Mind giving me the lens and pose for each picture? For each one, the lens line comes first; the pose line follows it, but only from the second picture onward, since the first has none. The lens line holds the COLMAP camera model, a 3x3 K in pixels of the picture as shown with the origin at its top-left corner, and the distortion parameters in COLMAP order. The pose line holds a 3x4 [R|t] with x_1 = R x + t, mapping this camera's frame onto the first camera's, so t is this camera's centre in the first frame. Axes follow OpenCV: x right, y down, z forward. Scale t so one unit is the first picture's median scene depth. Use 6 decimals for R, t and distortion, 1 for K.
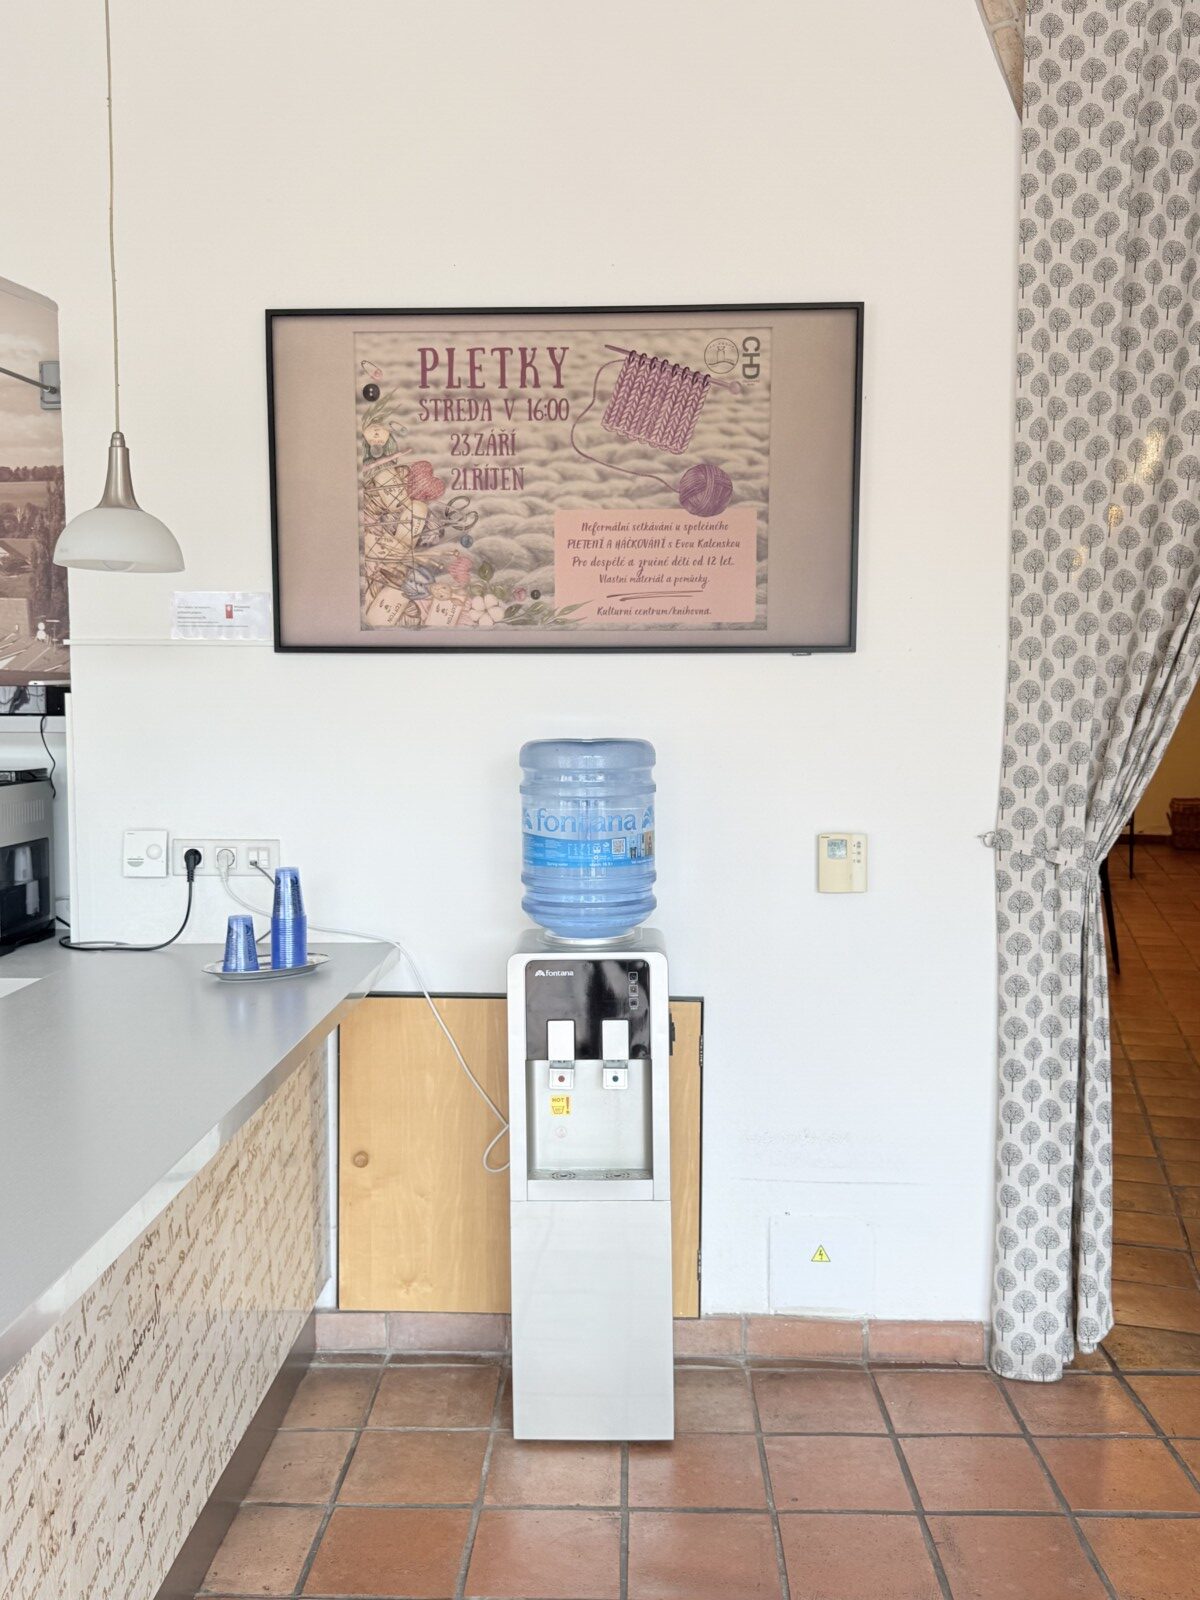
lens RADIAL K [[1389.8, 0, 614.9], [0, 1389.8, 805.8], [0, 0, 1]] dist [0.171339, -0.350174]
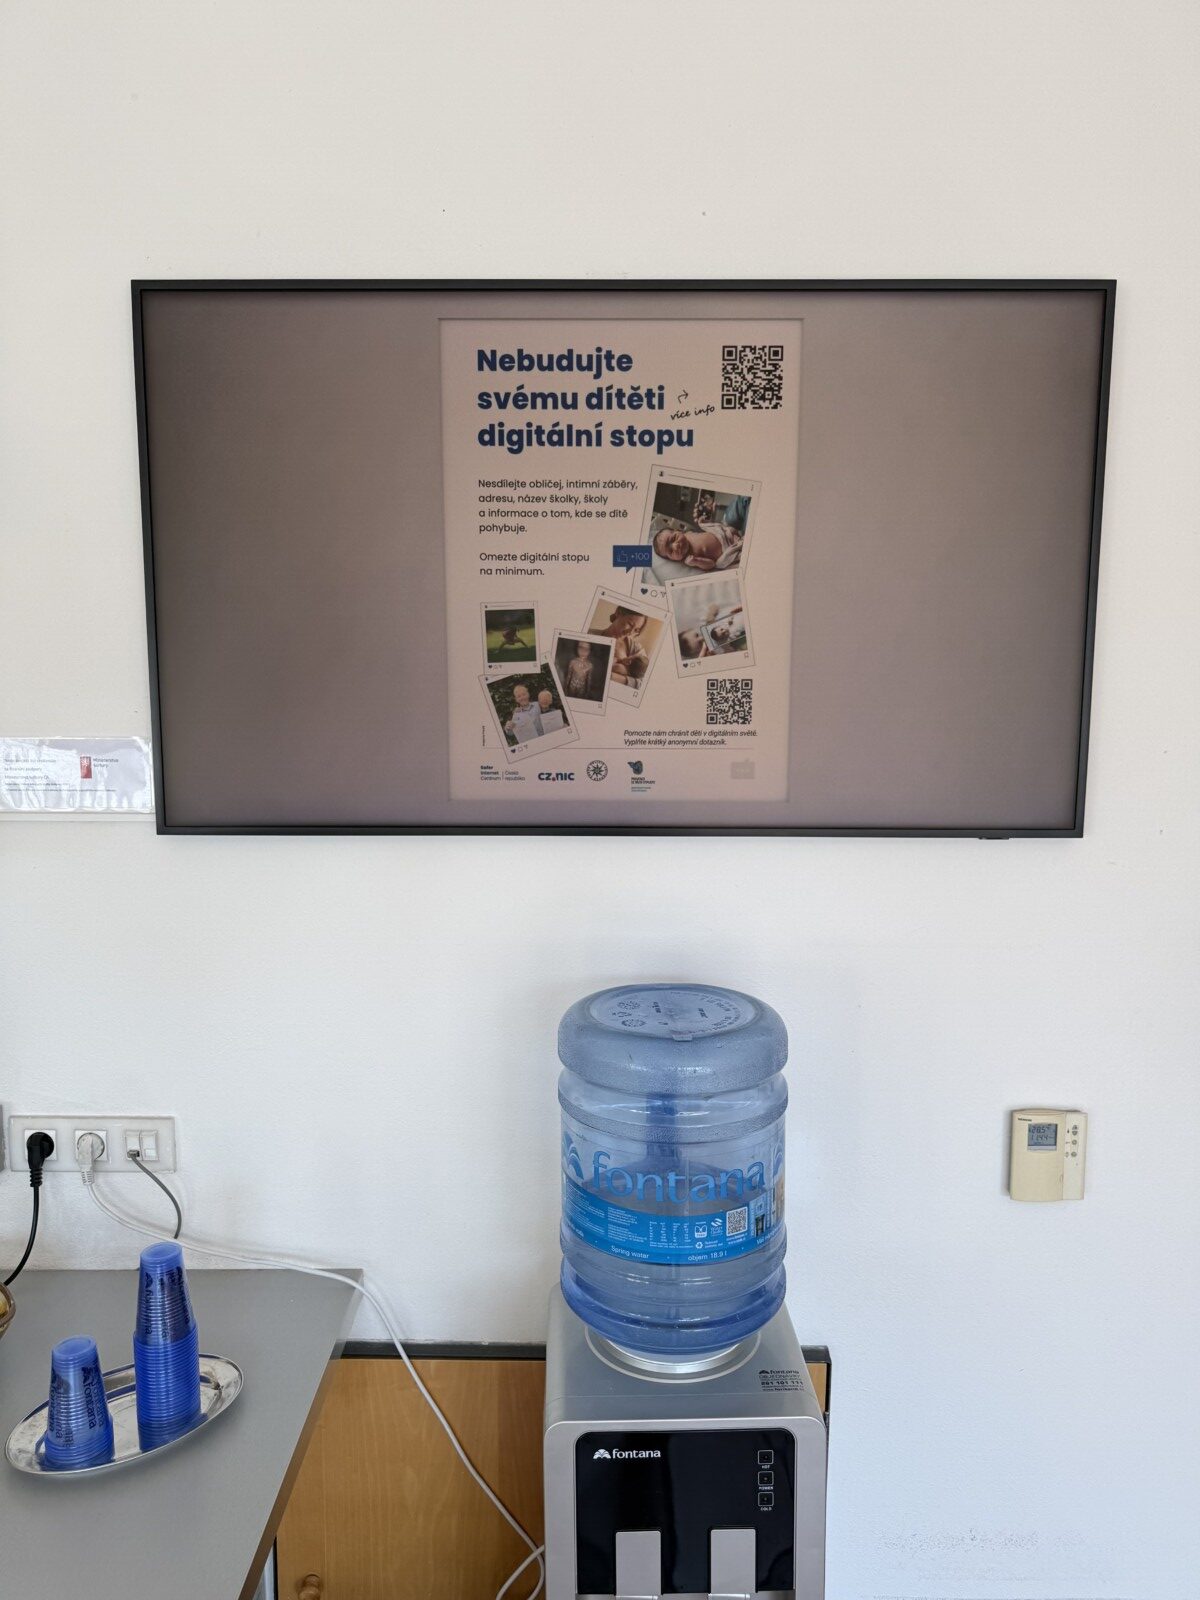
lens RADIAL K [[1132.7, 0, 600.0], [0, 1132.7, 800.0], [0, 0, 1]] dist [0.005980, -0.029637]
pose [[0.999496, -0.000716, 0.031724, -0.061379], [-0.000794, 0.998867, 0.047579, -0.149058], [-0.031722, -0.047581, 0.998364, 0.491875]]
